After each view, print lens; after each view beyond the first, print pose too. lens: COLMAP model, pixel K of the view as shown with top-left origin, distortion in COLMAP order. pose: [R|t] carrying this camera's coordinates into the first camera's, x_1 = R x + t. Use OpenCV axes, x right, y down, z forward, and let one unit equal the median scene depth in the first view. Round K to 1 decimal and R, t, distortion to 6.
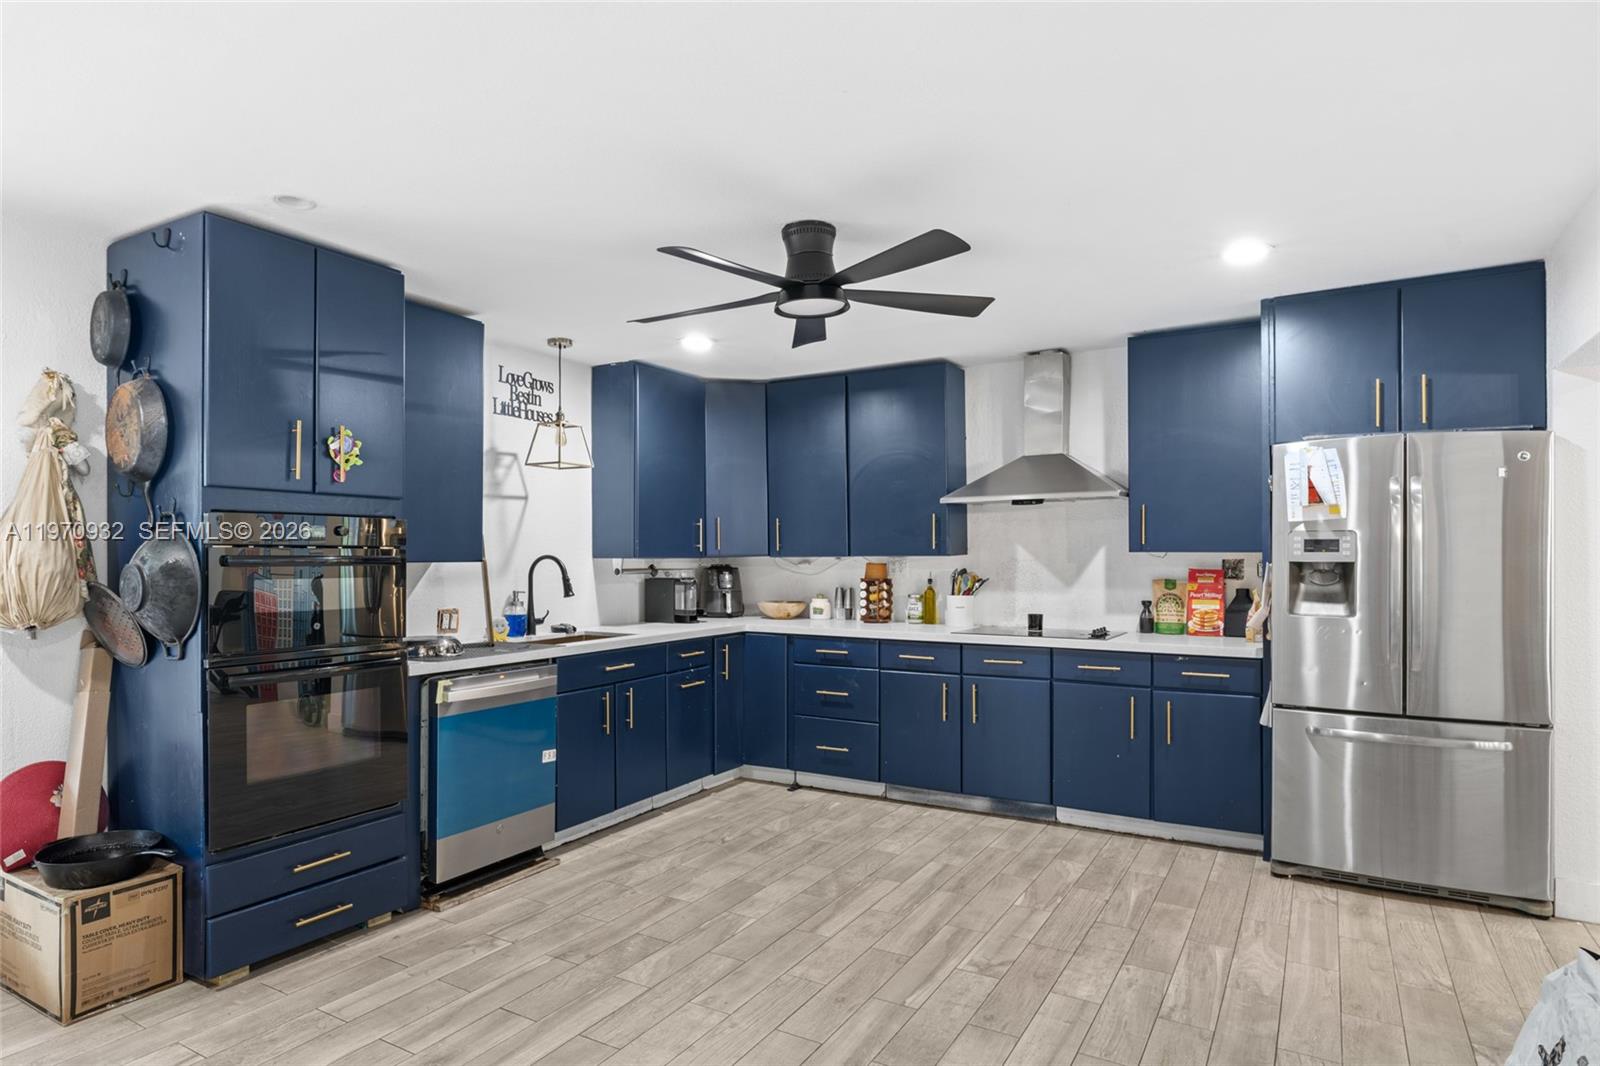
lens RADIAL K [[898.4, 0, 798.7], [0, 898.4, 549.5], [0, 0, 1]] dist [-0.006684, 0.002886]
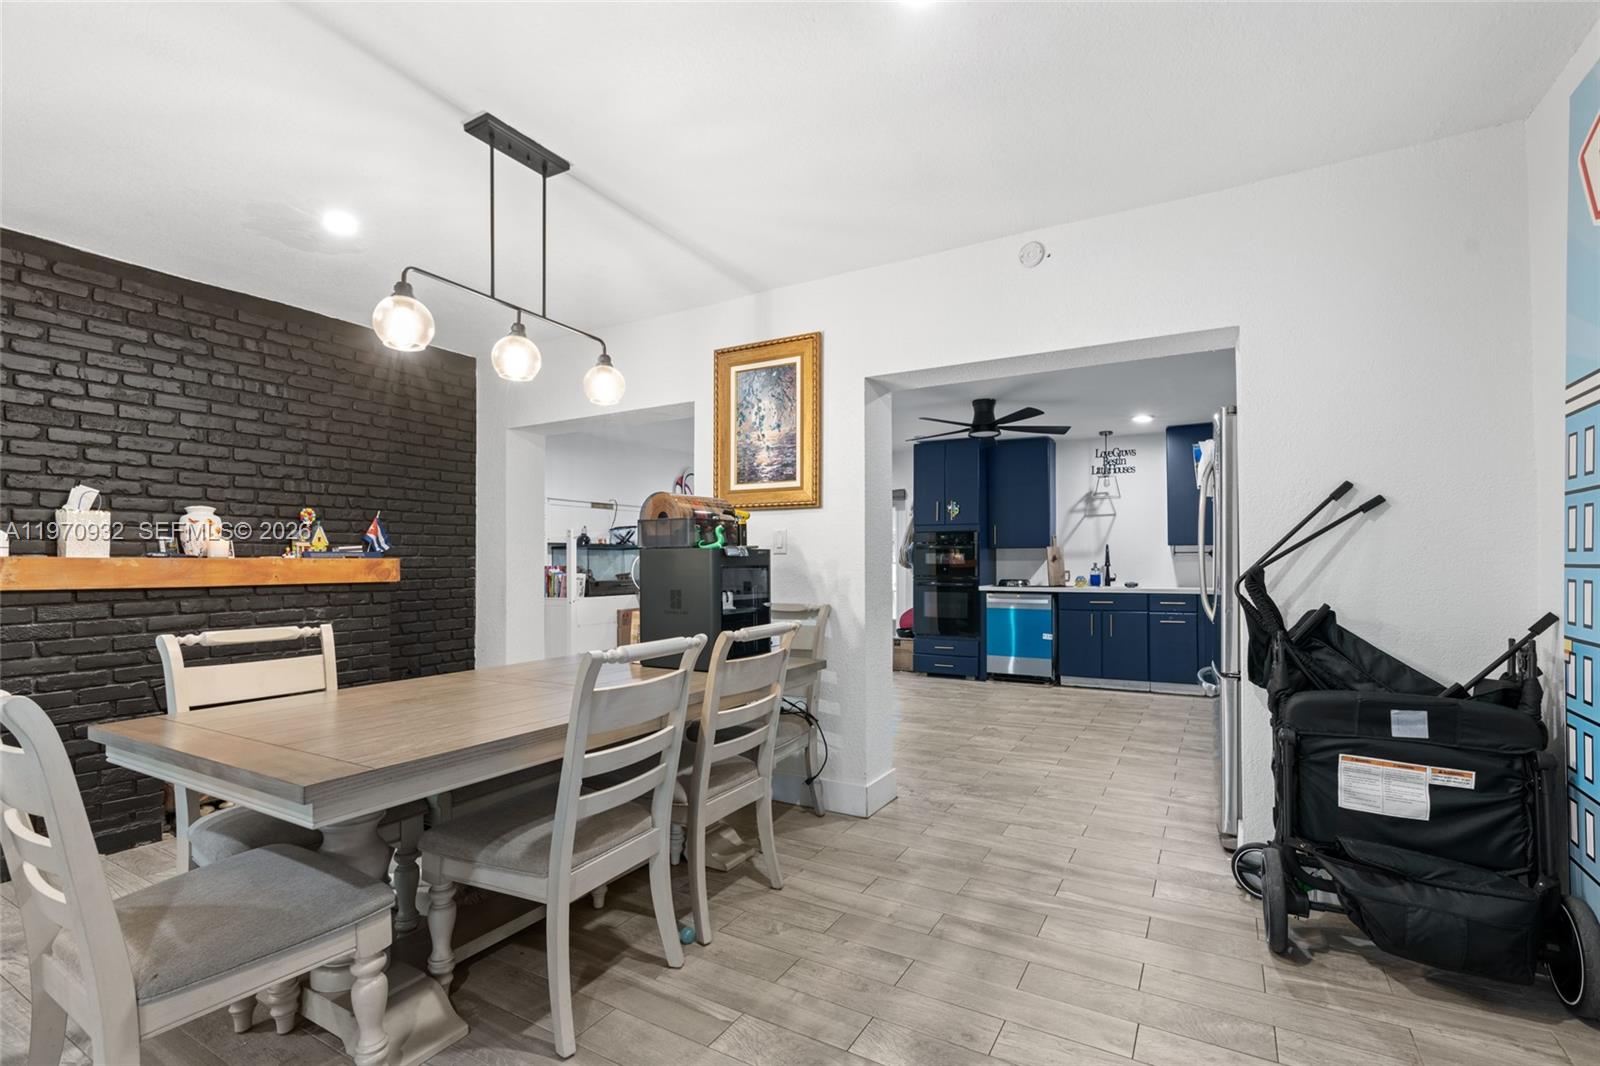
lens RADIAL K [[723.0, 0, 812.5], [0, 723.0, 549.8], [0, 0, 1]] dist [-0.010735, 0.003061]
pose [[0.020143, -0.015281, -0.999680, 1.565859], [0.007529, 0.999857, -0.015132, 0.045224], [0.999769, -0.007222, 0.020256, 0.428955]]
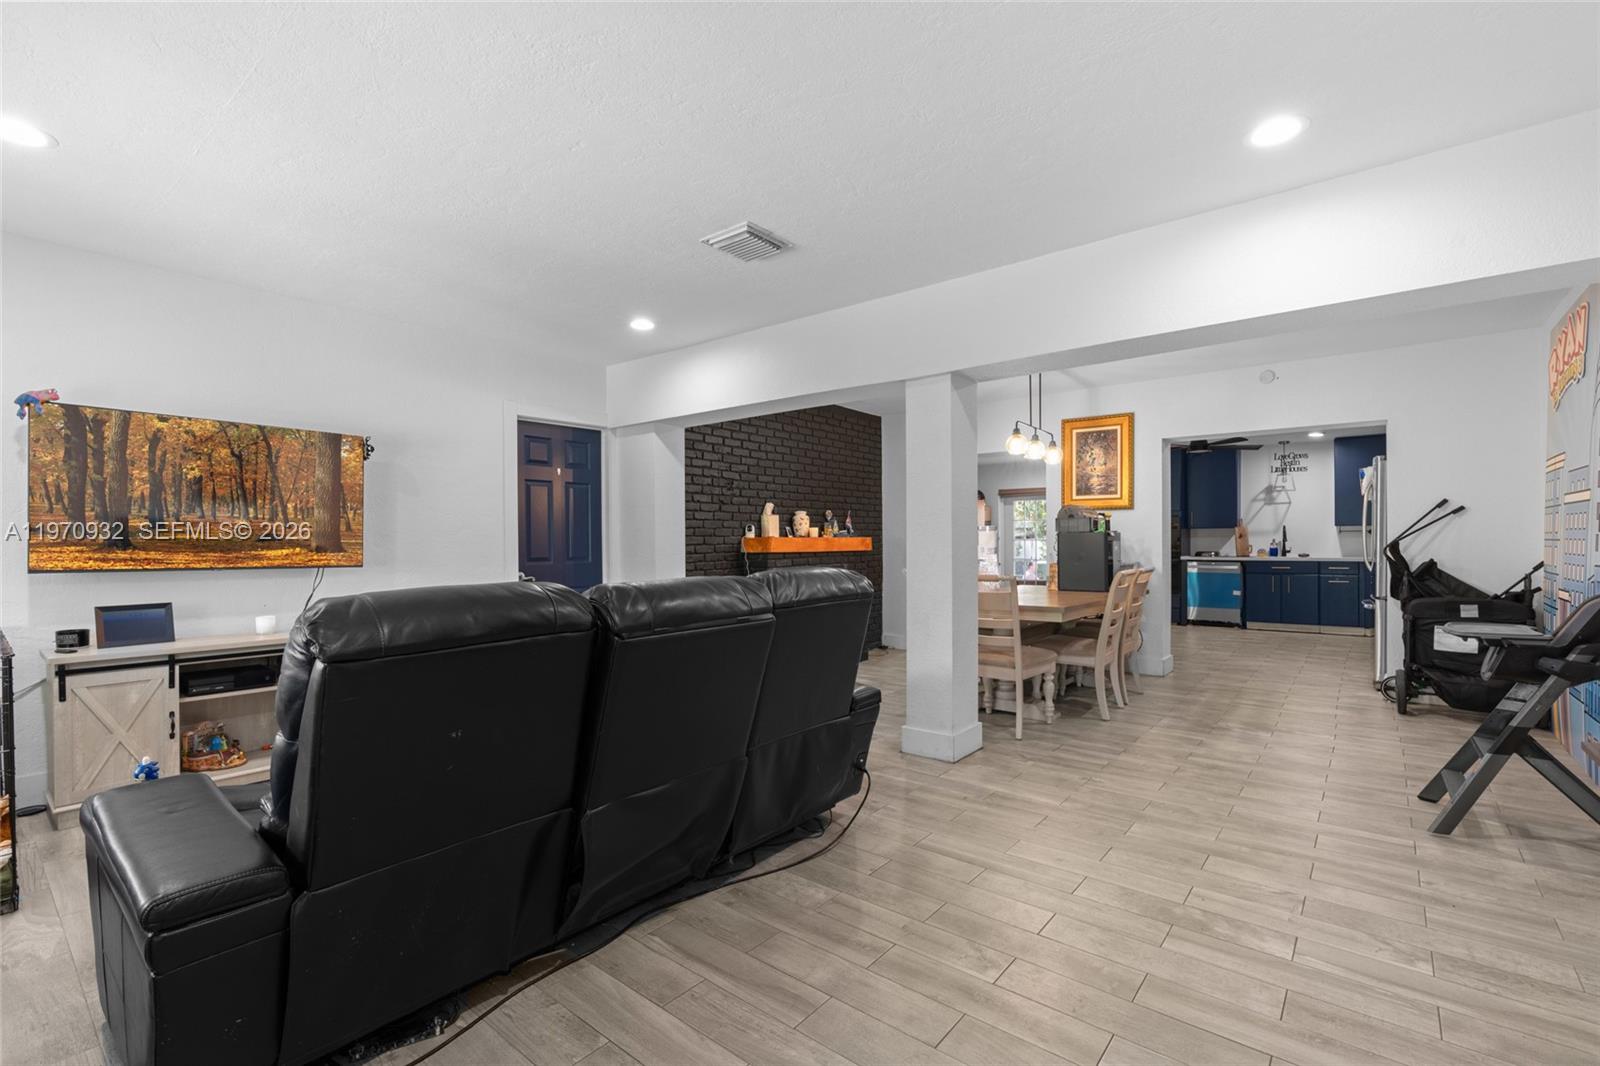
lens RADIAL K [[723.0, 0, 799.8], [0, 723.0, 543.0], [0, 0, 1]] dist [-0.010735, 0.003061]
pose [[-0.143896, 0.007238, -0.989566, 2.465319], [0.009780, 0.999935, 0.005892, 0.039046], [0.989544, -0.008830, -0.143958, -0.095266]]
